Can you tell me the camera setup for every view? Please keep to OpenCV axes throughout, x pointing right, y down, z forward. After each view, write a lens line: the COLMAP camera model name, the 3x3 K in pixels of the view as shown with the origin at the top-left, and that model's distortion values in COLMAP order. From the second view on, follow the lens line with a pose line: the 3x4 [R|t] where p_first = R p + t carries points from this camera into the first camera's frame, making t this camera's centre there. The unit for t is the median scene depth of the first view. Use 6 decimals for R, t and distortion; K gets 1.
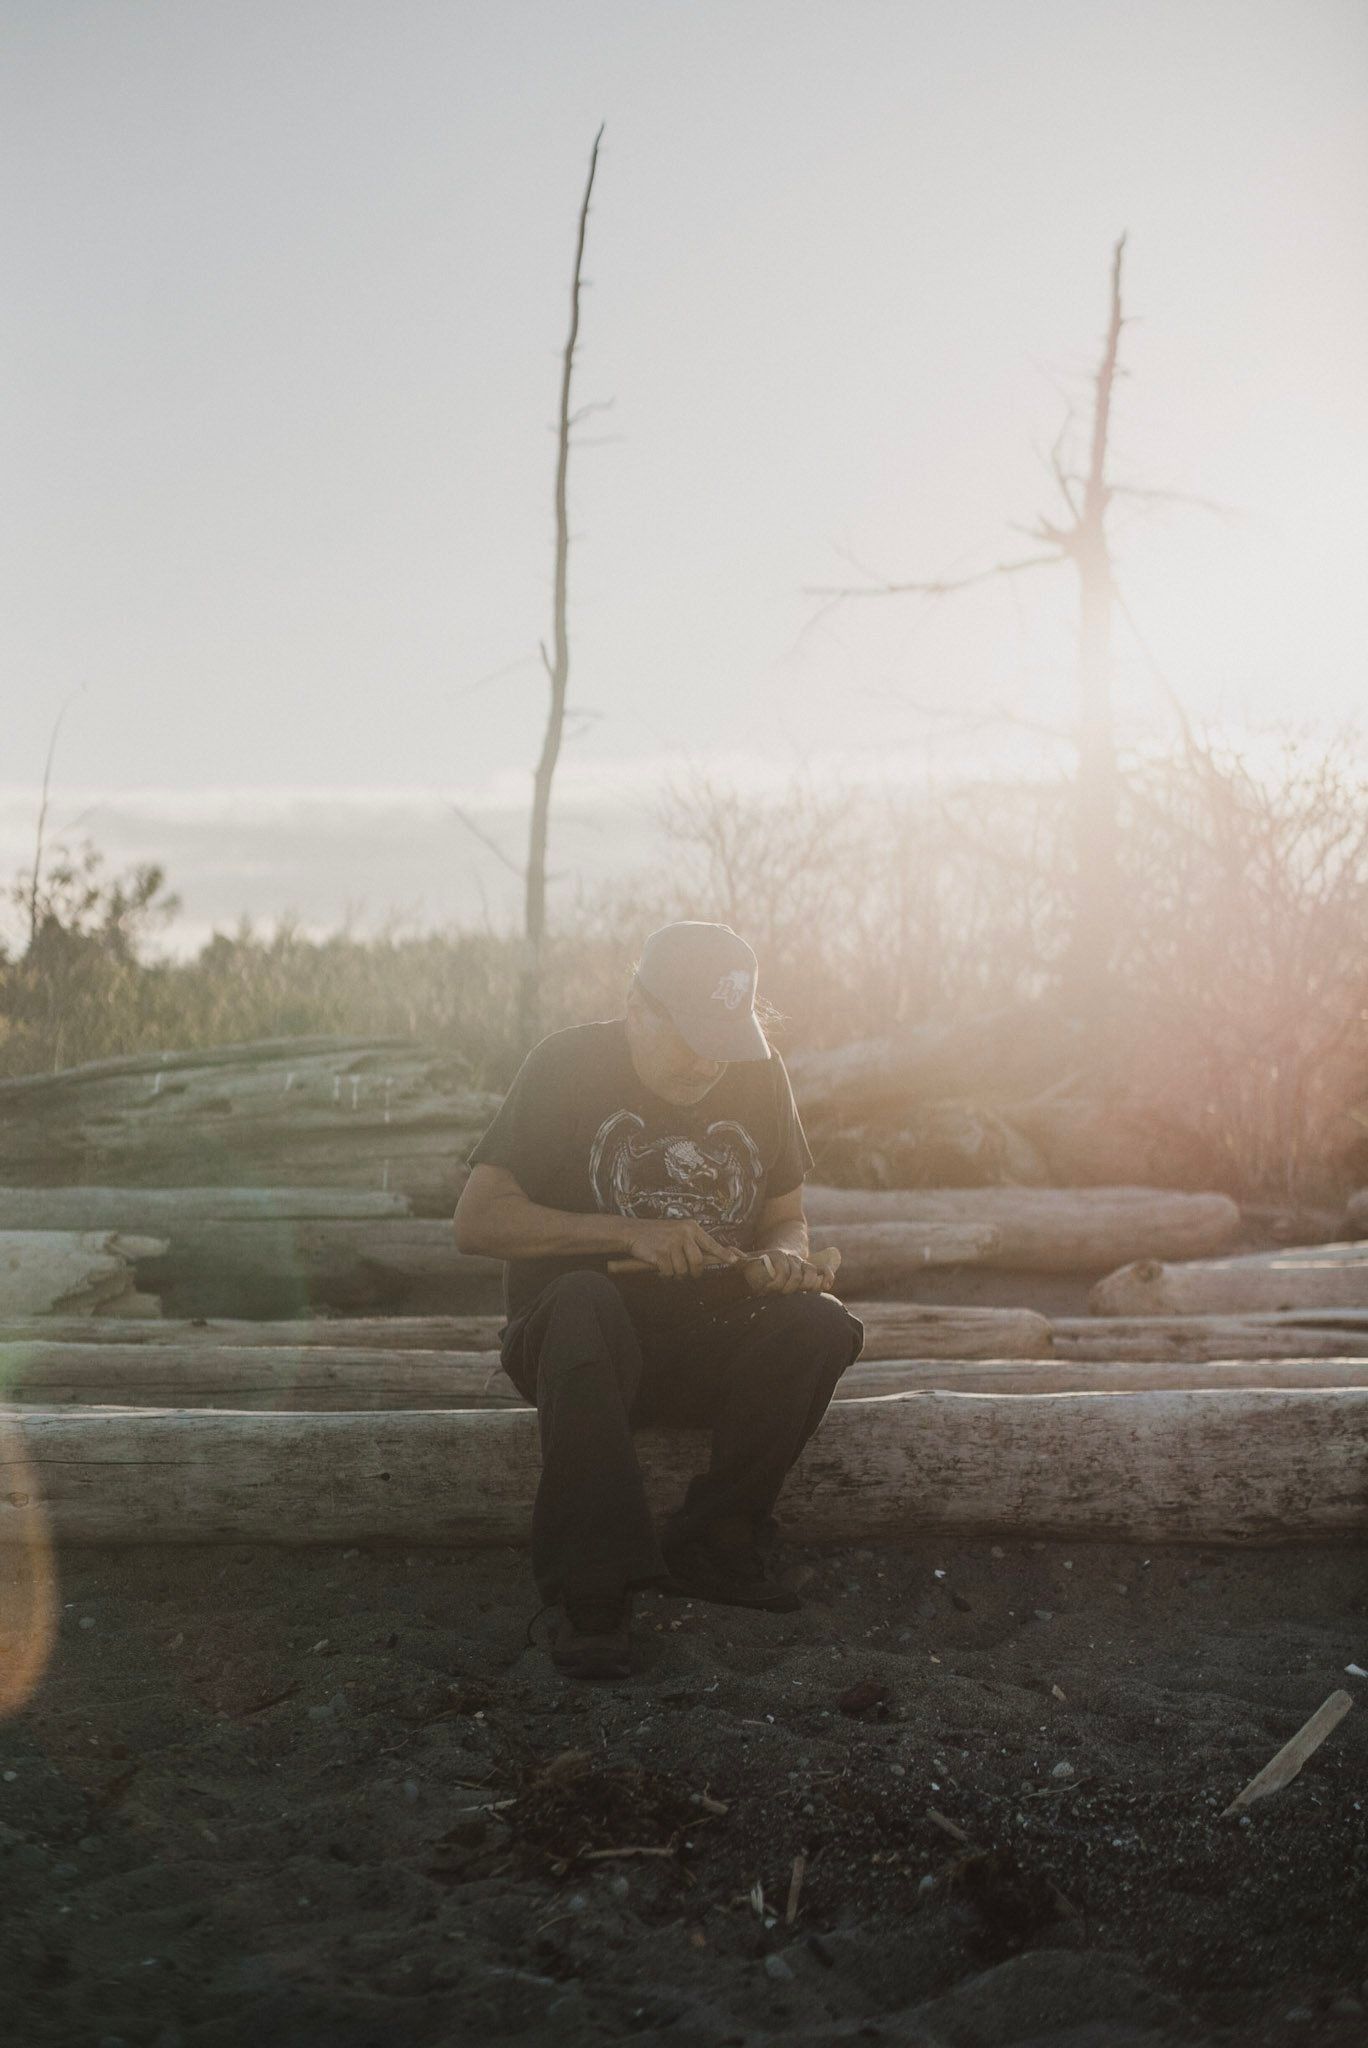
lens RADIAL K [[3123.8, 0, 687.1], [0, 3123.8, 987.9], [0, 0, 1]] dist [-0.189794, 0.468998]
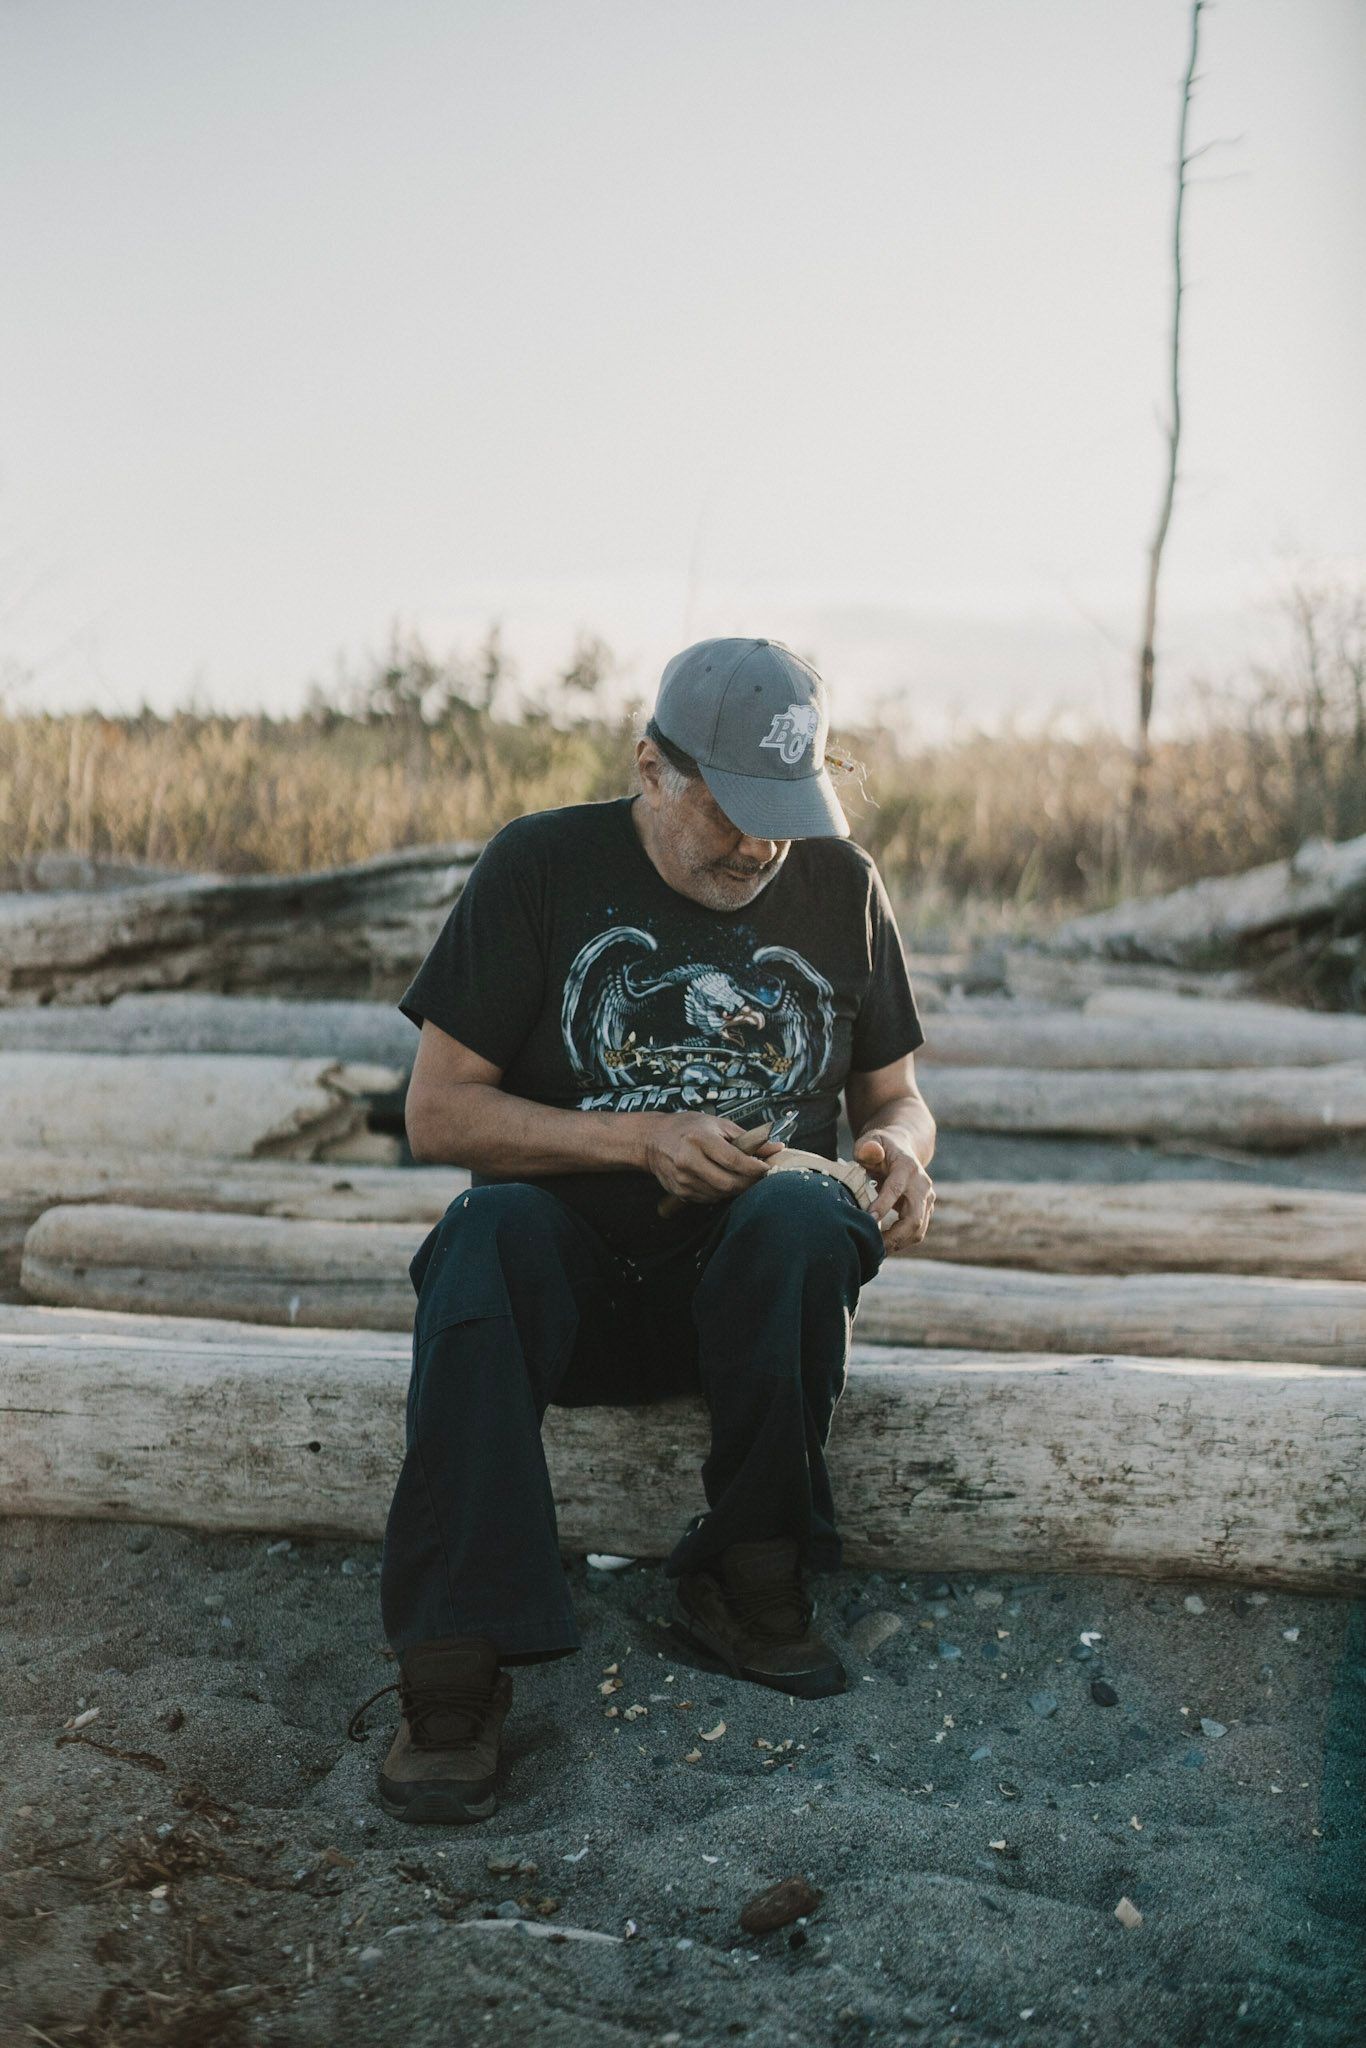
lens RADIAL K [[2980.8, 0, 648.2], [0, 2980.8, 1051.3], [0, 0, 1]] dist [-0.197574, 0.447993]
pose [[0.964885, 0.022386, -0.261718, 0.151489], [0.001562, 0.995855, 0.090942, 0.005500], [0.262669, -0.088157, 0.960850, 0.373592]]
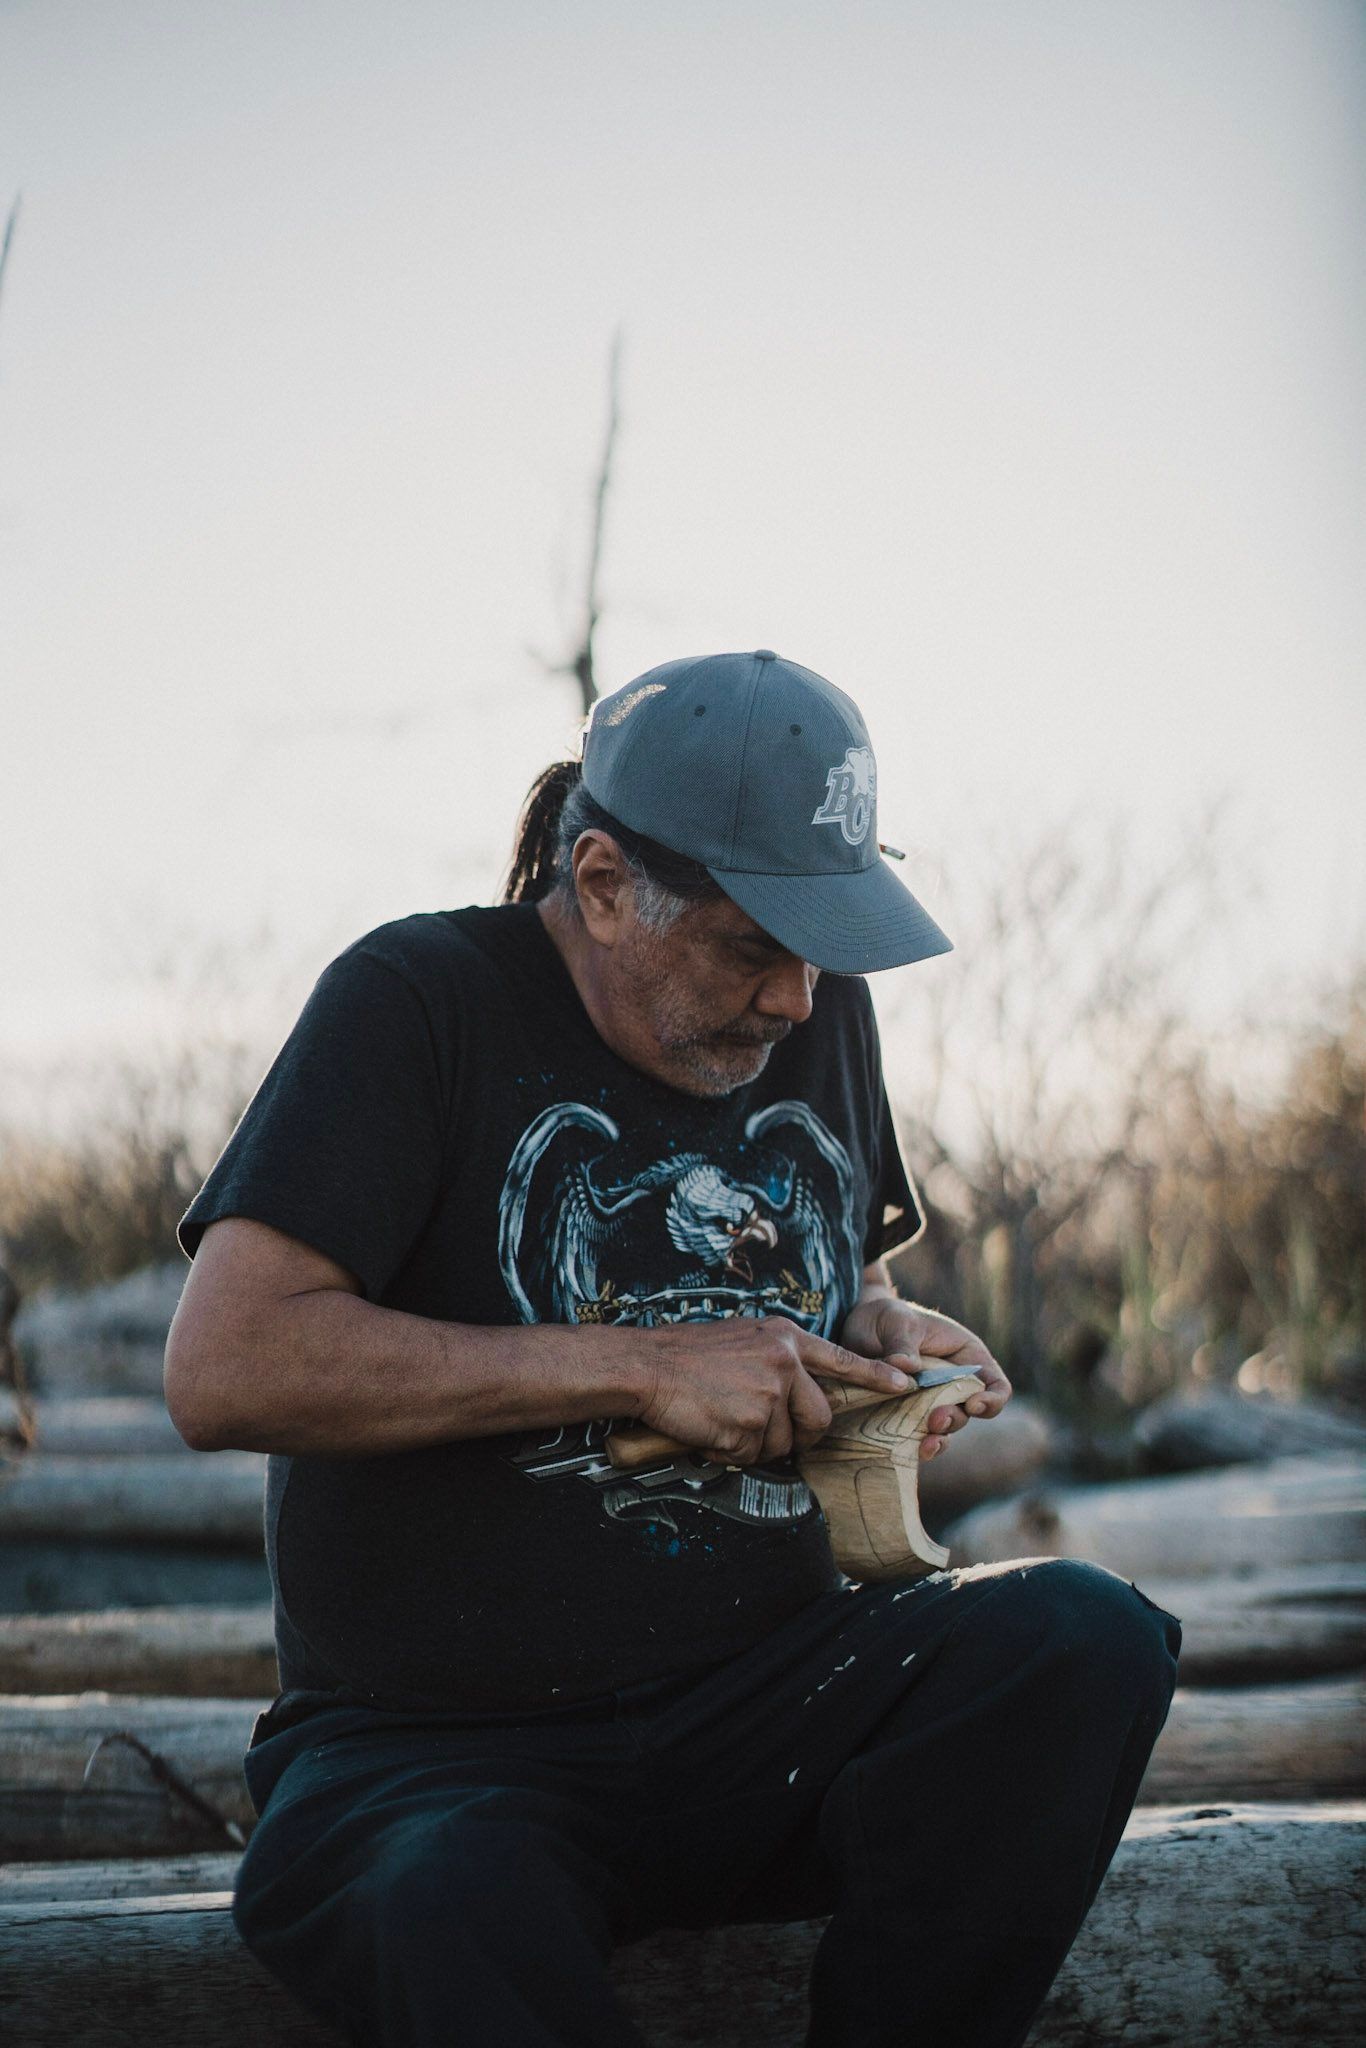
lens RADIAL K [[2980.8, 0, 648.2], [0, 2980.8, 1051.3], [0, 0, 1]] dist [-0.197574, 0.447993]
pose [[0.976893, 0.020500, 0.212743, -0.094306], [-0.007354, 0.998024, -0.062404, 0.049833], [-0.213602, 0.059398, 0.975113, 0.617193]]
